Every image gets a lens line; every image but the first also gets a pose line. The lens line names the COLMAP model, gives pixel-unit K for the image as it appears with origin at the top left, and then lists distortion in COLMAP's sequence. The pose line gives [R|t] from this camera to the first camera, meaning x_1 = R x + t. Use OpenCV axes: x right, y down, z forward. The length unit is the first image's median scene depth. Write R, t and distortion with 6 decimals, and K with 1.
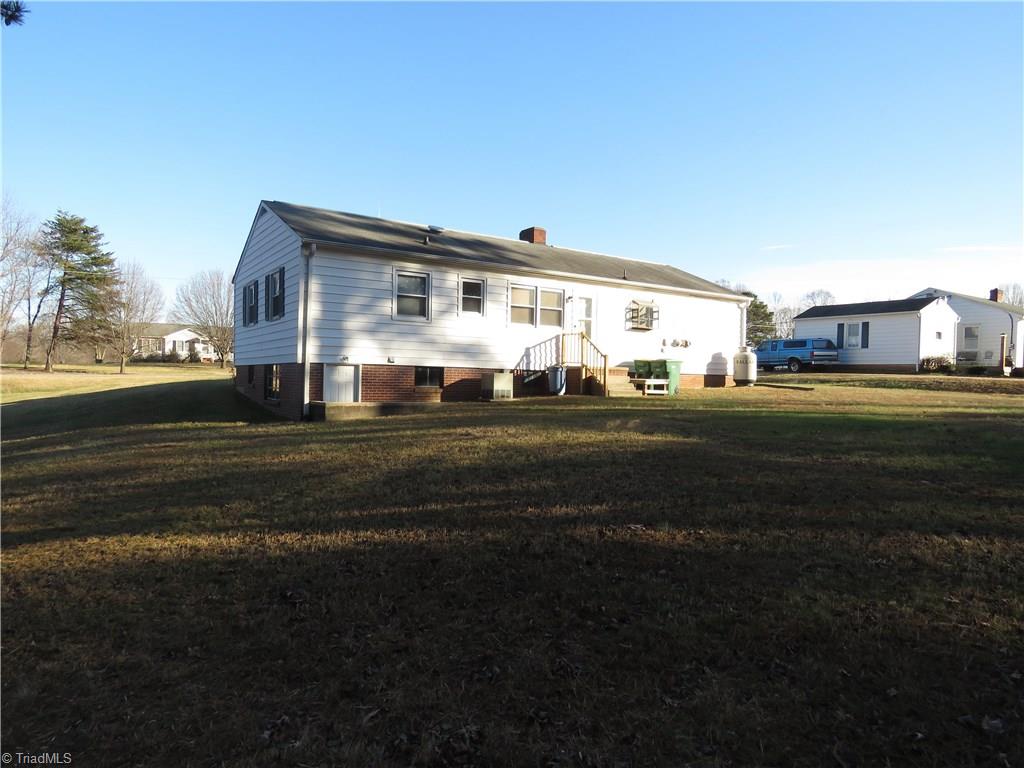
lens RADIAL K [[656.7, 0, 511.6], [0, 656.7, 388.7], [0, 0, 1]] dist [-0.007734, 0.008353]
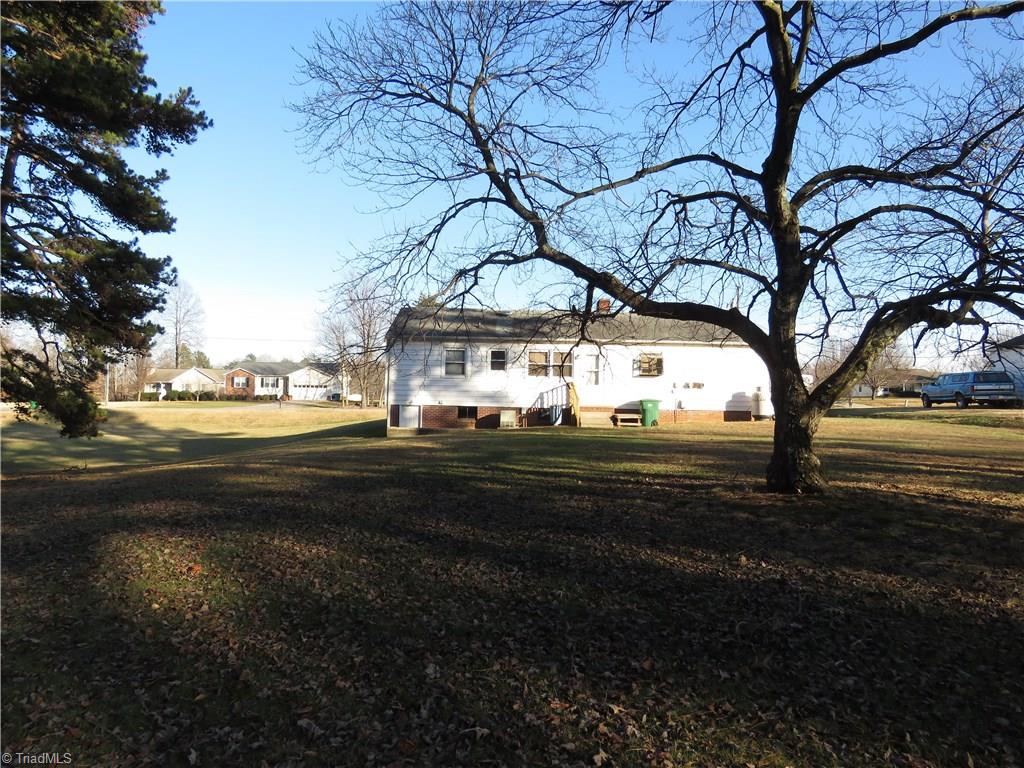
lens RADIAL K [[656.7, 0, 511.6], [0, 656.7, 388.7], [0, 0, 1]] dist [-0.007734, 0.008353]
pose [[0.836282, -0.019997, -0.547934, 0.788584], [-0.009787, 0.998631, -0.051384, 0.004041], [0.548211, 0.048334, 0.834942, -0.253286]]
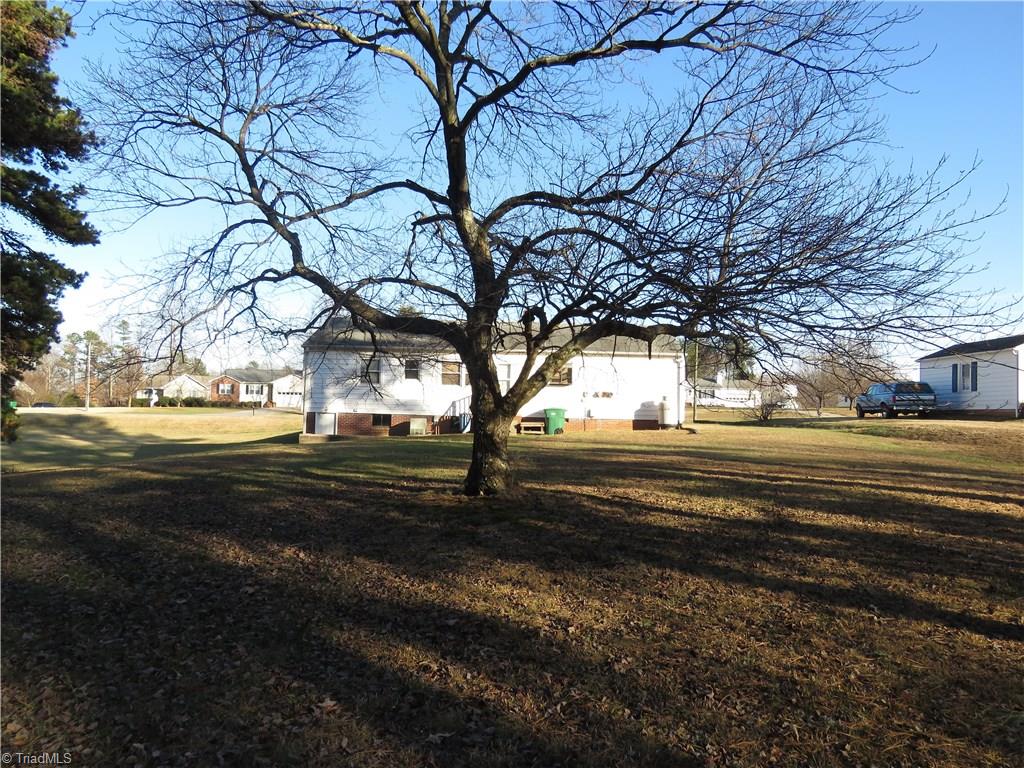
lens RADIAL K [[656.7, 0, 511.6], [0, 656.7, 388.7], [0, 0, 1]] dist [-0.007734, 0.008353]
pose [[0.826383, -0.022744, -0.562649, 0.999532], [-0.015330, 0.997905, -0.062853, 0.001003], [0.562900, 0.060566, 0.824303, -0.154460]]
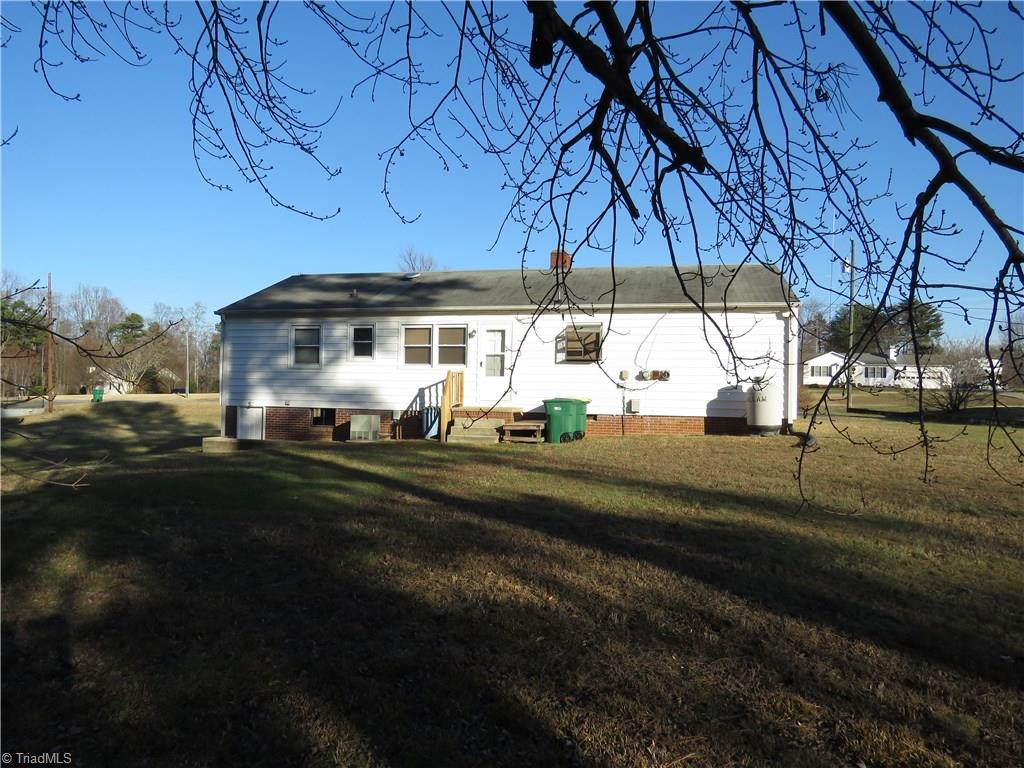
lens RADIAL K [[656.7, 0, 511.6], [0, 656.7, 388.7], [0, 0, 1]] dist [-0.007734, 0.008353]
pose [[0.678722, -0.014756, -0.734247, 0.858650], [-0.013576, 0.999375, -0.032633, -0.033033], [0.734270, 0.032117, 0.678097, 0.453116]]
